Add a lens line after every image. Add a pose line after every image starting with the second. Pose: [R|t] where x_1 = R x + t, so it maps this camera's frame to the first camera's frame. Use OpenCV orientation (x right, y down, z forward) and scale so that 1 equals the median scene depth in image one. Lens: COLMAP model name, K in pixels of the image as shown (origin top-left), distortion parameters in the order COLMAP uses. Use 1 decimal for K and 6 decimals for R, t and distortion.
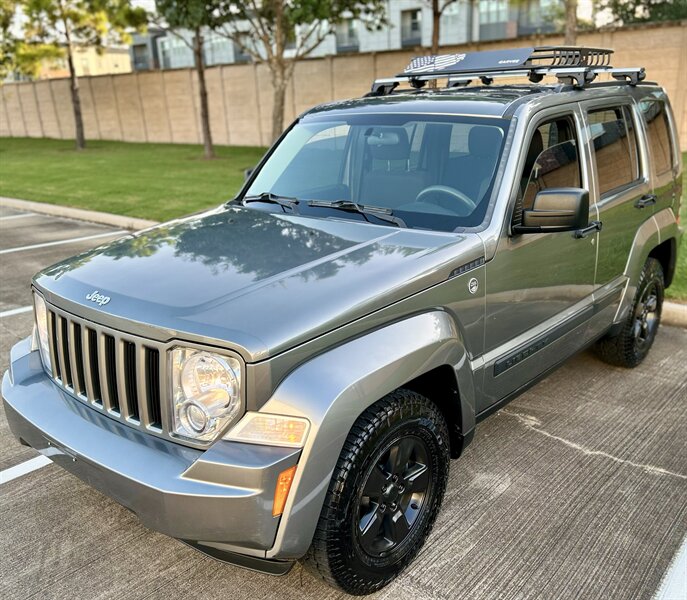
lens RADIAL K [[691.7, 0, 347.1], [0, 691.7, 324.5], [0, 0, 1]] dist [0.023979, -0.019607]
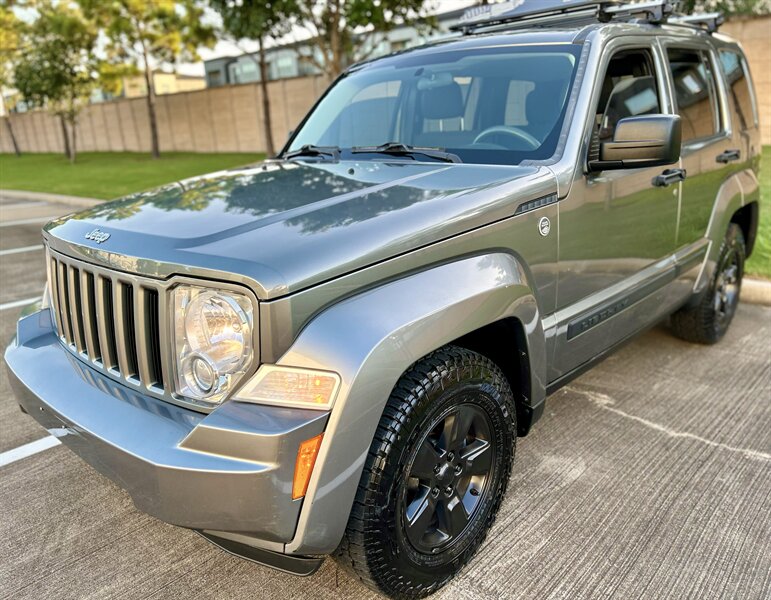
lens RADIAL K [[633.1, 0, 361.3], [0, 633.1, 304.3], [0, 0, 1]] dist [0.014050, -0.006345]
pose [[0.997909, -0.000563, -0.064627, 0.011158], [-0.001786, 0.999340, -0.036281, 0.062973], [0.064605, 0.036320, 0.997250, 0.216334]]
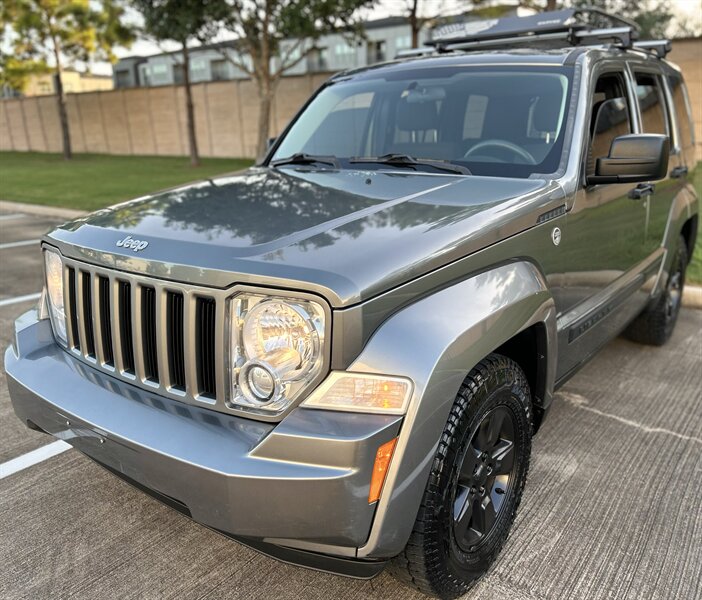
lens RADIAL K [[635.2, 0, 351.0], [0, 635.2, 300.0], [0, 0, 1]] dist [0.021751, -0.020023]
pose [[0.997999, -0.007984, 0.062719, -0.126138], [0.011278, 0.998565, -0.052350, 0.061880], [-0.062211, 0.052953, 0.996657, 0.198365]]
